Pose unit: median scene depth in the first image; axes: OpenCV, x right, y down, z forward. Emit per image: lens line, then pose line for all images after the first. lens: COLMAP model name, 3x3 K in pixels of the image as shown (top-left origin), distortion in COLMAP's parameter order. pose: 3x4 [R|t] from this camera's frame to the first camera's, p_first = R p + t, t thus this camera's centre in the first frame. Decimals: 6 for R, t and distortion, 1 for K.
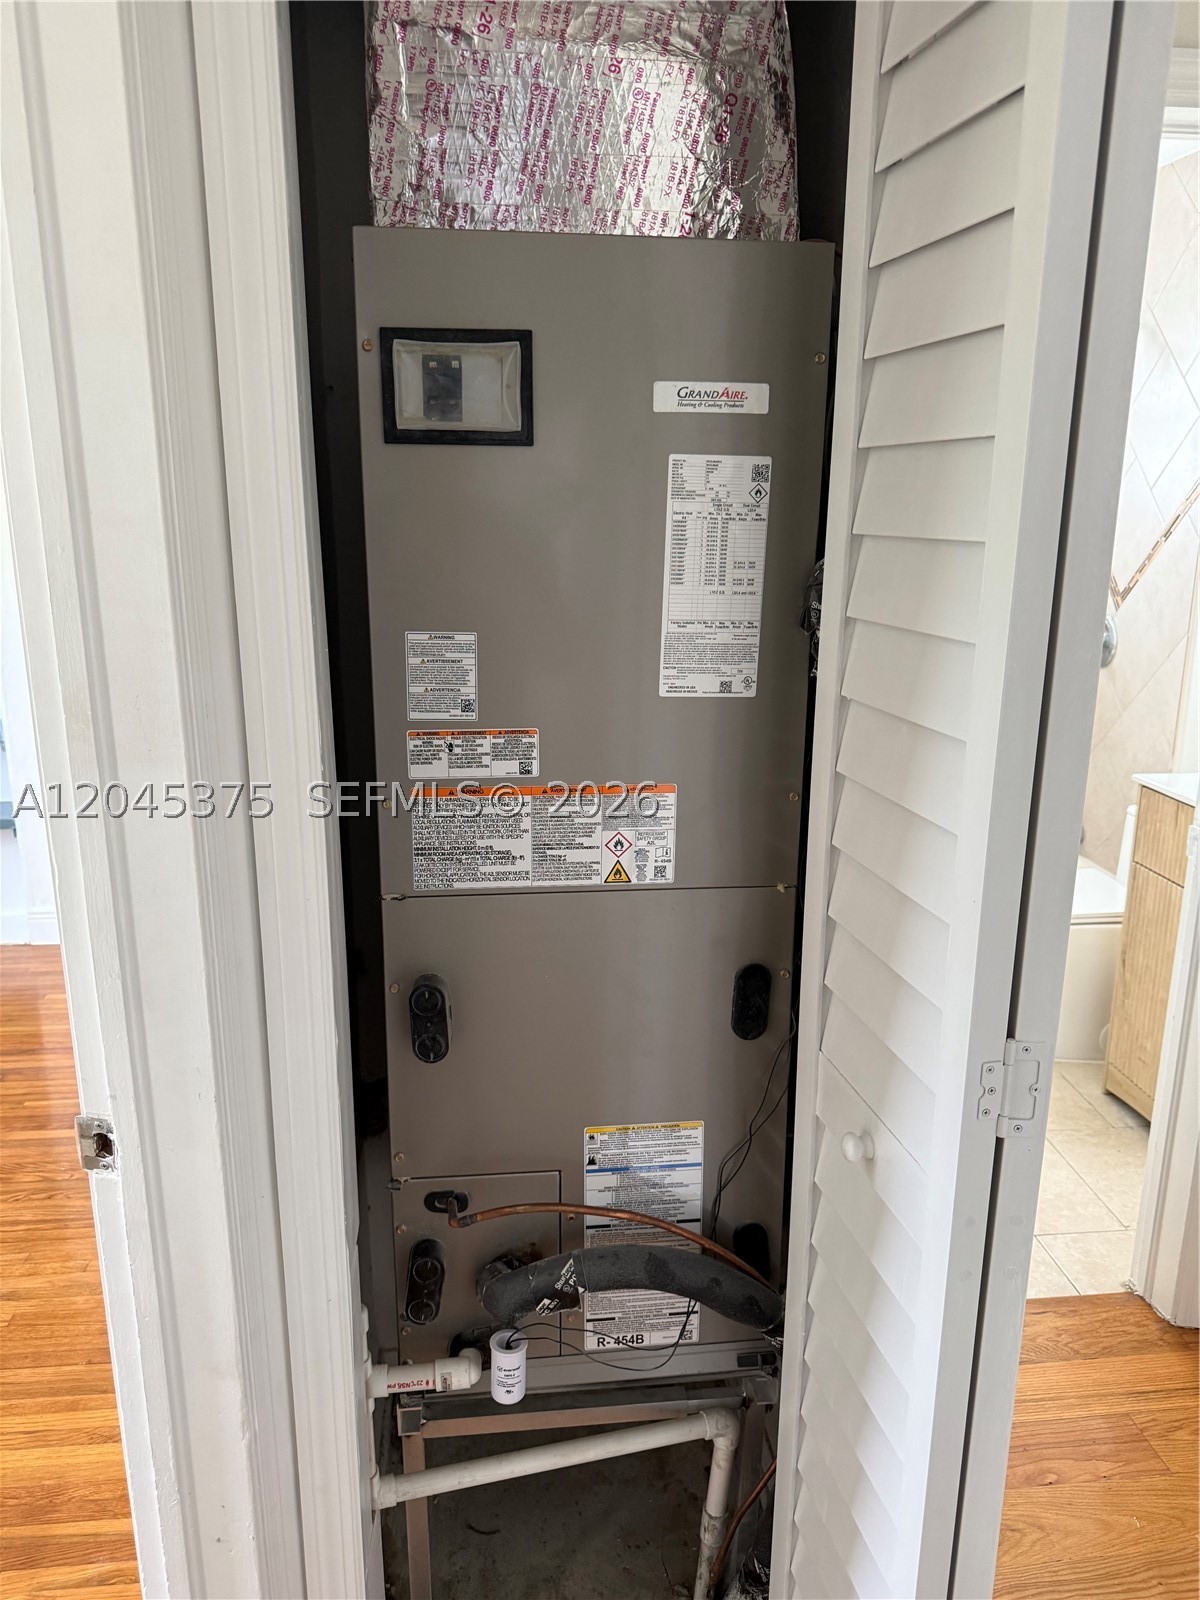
lens RADIAL K [[1124.7, 0, 599.9], [0, 1124.7, 804.7], [0, 0, 1]] dist [0.050843, -0.006560]
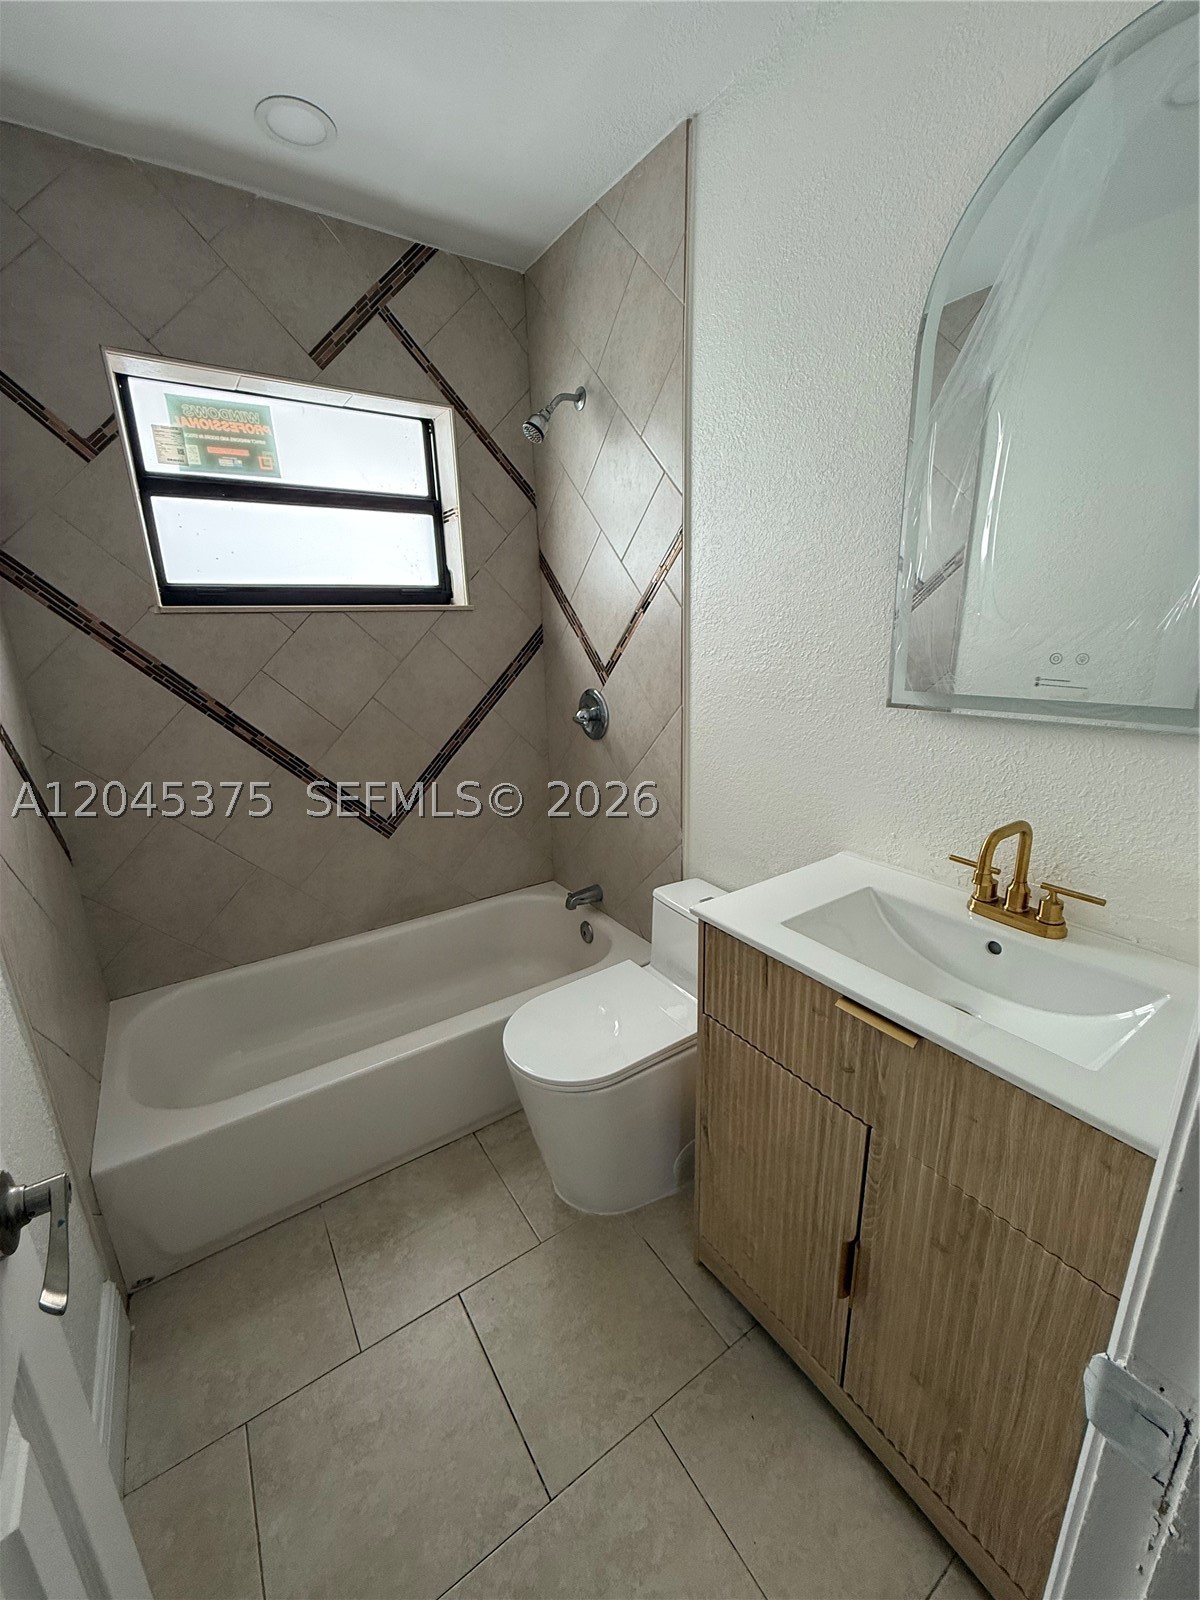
lens RADIAL K [[637.9, 0, 597.9], [0, 637.9, 801.1], [0, 0, 1]] dist [-0.006995, -0.000058]
pose [[0.882286, -0.139981, 0.449419, 0.181564], [0.138184, 0.989716, 0.036989, -0.090939], [-0.449975, 0.029468, 0.892555, 0.502878]]
